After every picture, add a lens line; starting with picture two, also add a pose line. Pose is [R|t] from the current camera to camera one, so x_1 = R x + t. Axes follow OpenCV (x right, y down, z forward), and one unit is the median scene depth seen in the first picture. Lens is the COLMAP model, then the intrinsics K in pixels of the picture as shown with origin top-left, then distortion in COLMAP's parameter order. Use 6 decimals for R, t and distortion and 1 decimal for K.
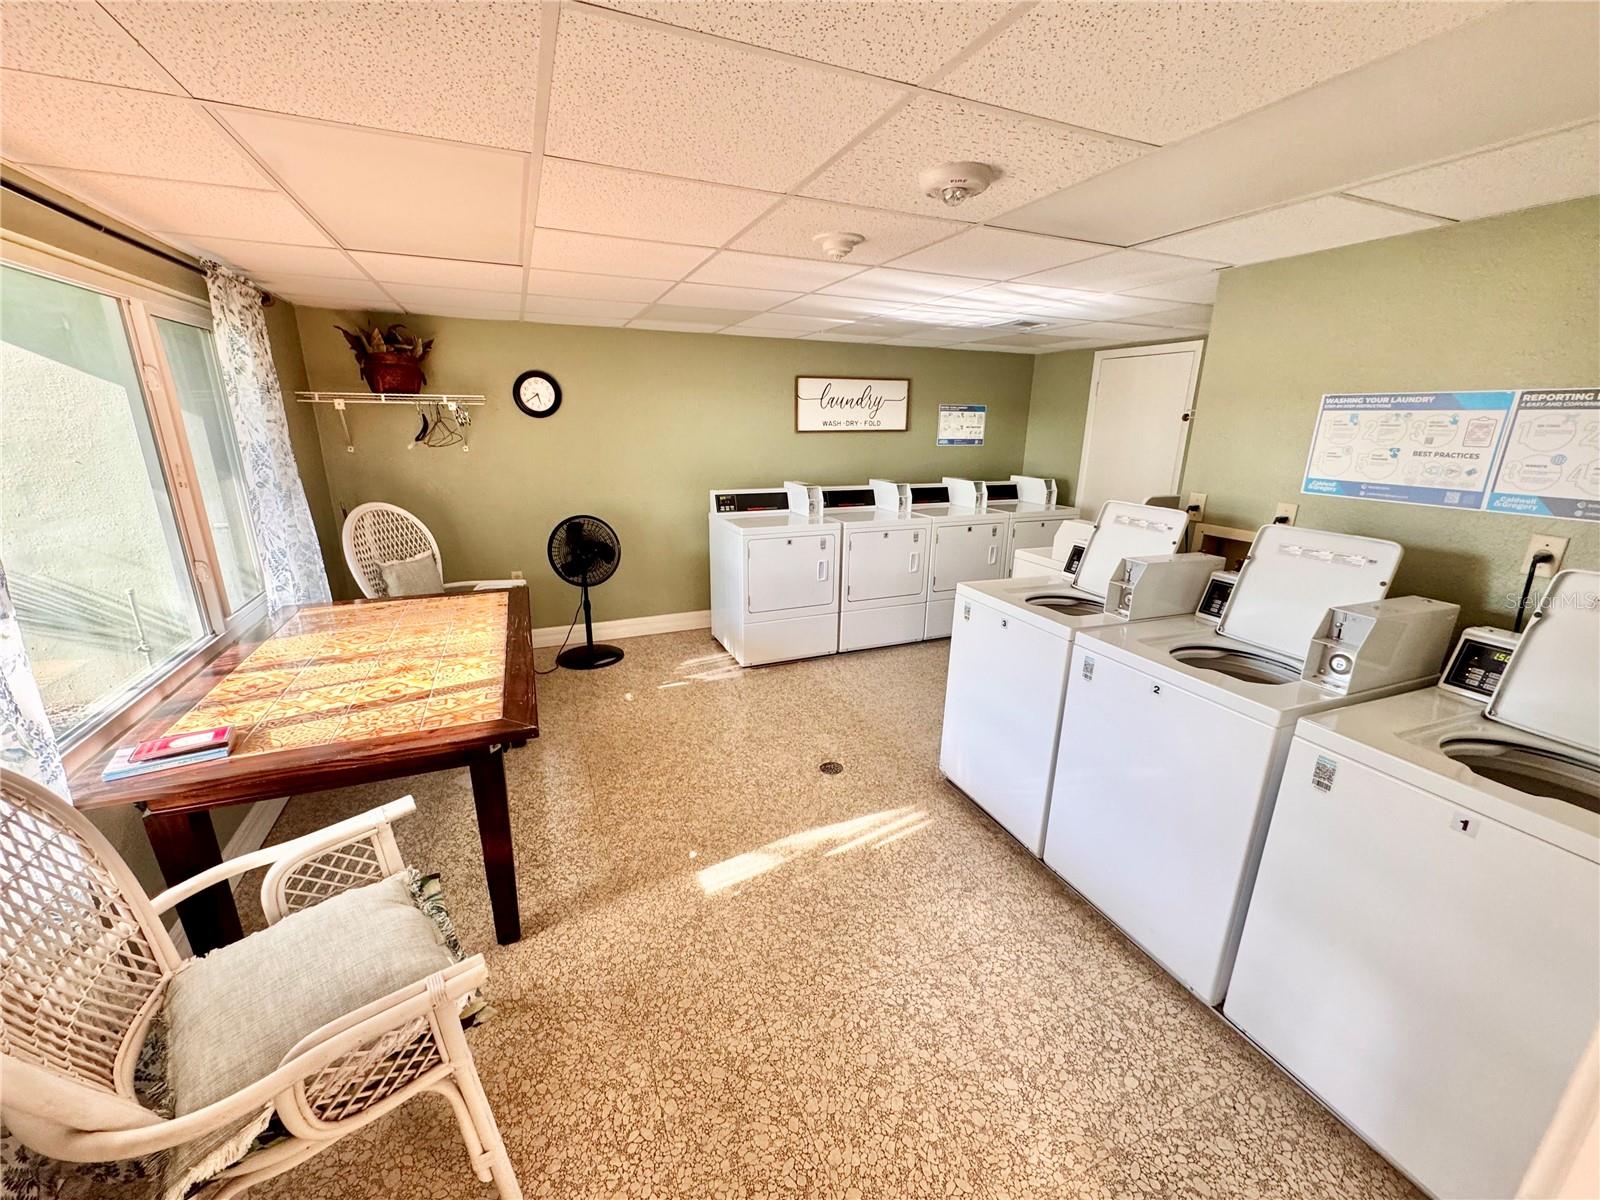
lens RADIAL K [[639.3, 0, 797.8], [0, 639.3, 601.6], [0, 0, 1]] dist [-0.005011, 0.001202]
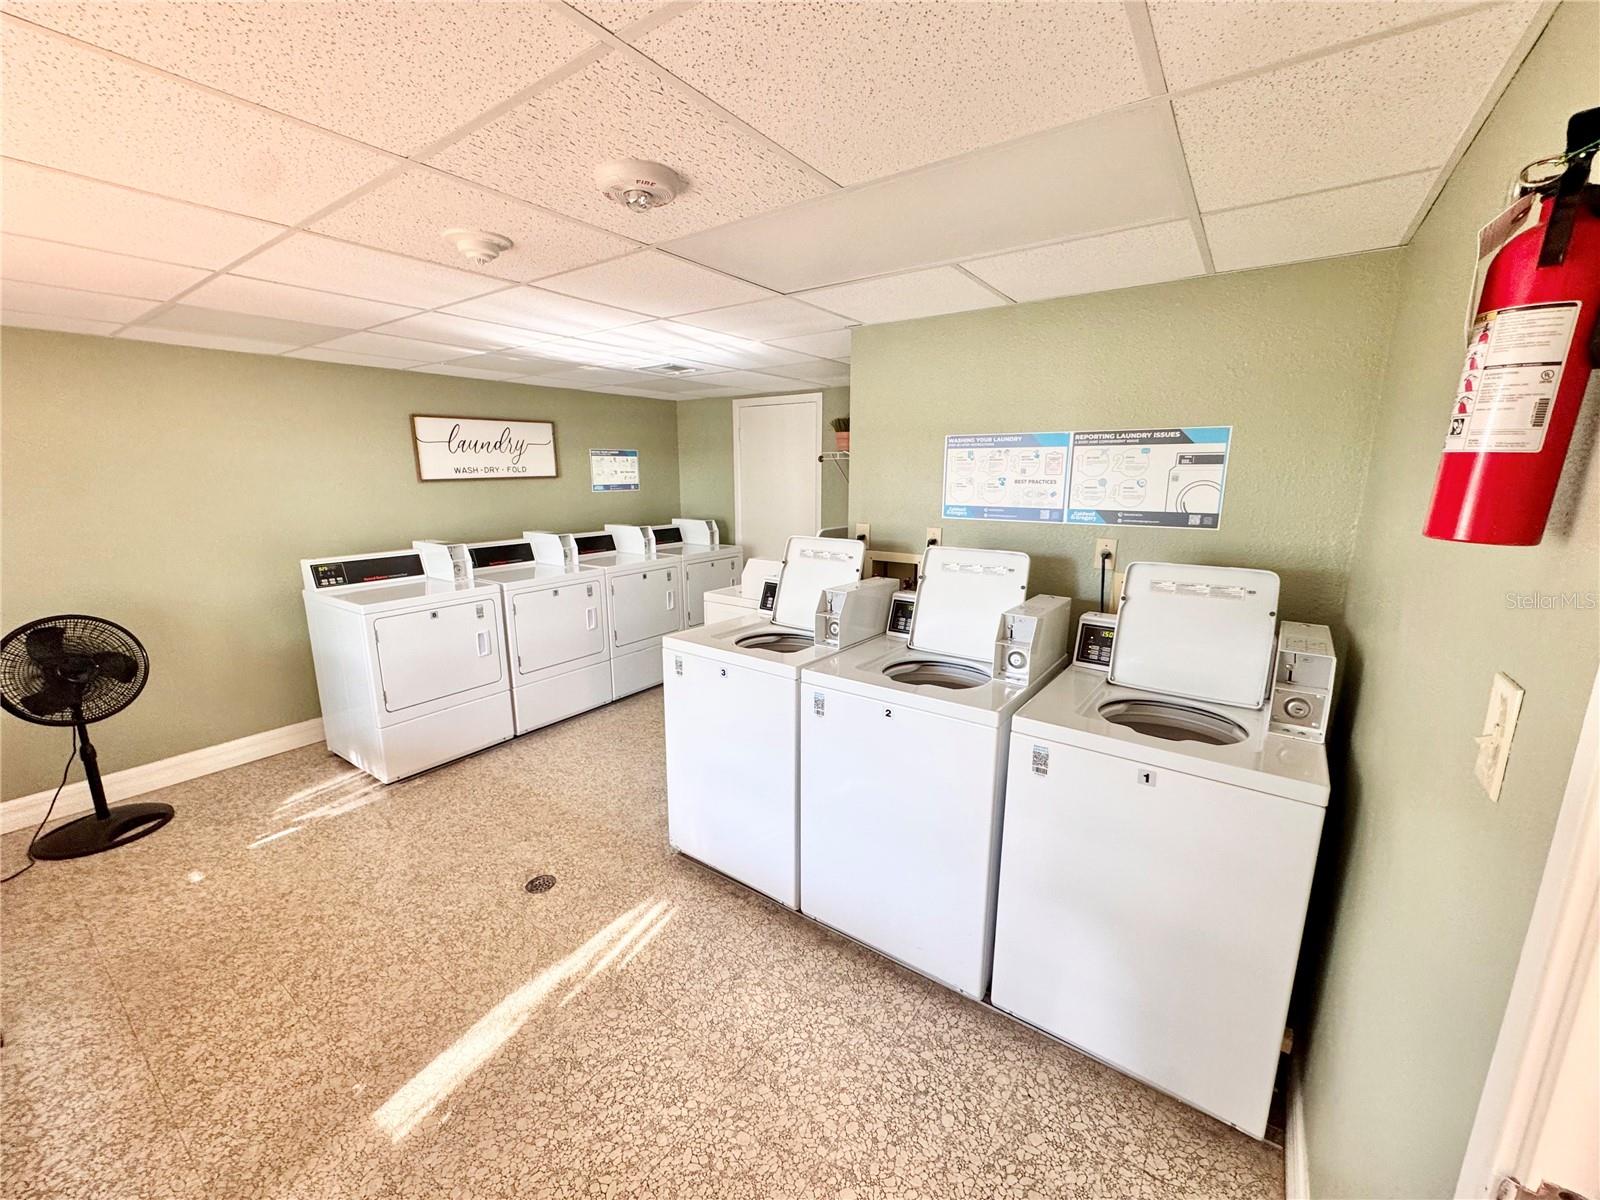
lens RADIAL K [[639.3, 0, 797.8], [0, 639.3, 601.6], [0, 0, 1]] dist [-0.005011, 0.001202]
pose [[0.852105, -0.120606, 0.509285, -0.051436], [0.156323, 0.987316, -0.027740, -0.026989], [-0.499480, 0.103251, 0.860151, 0.134739]]
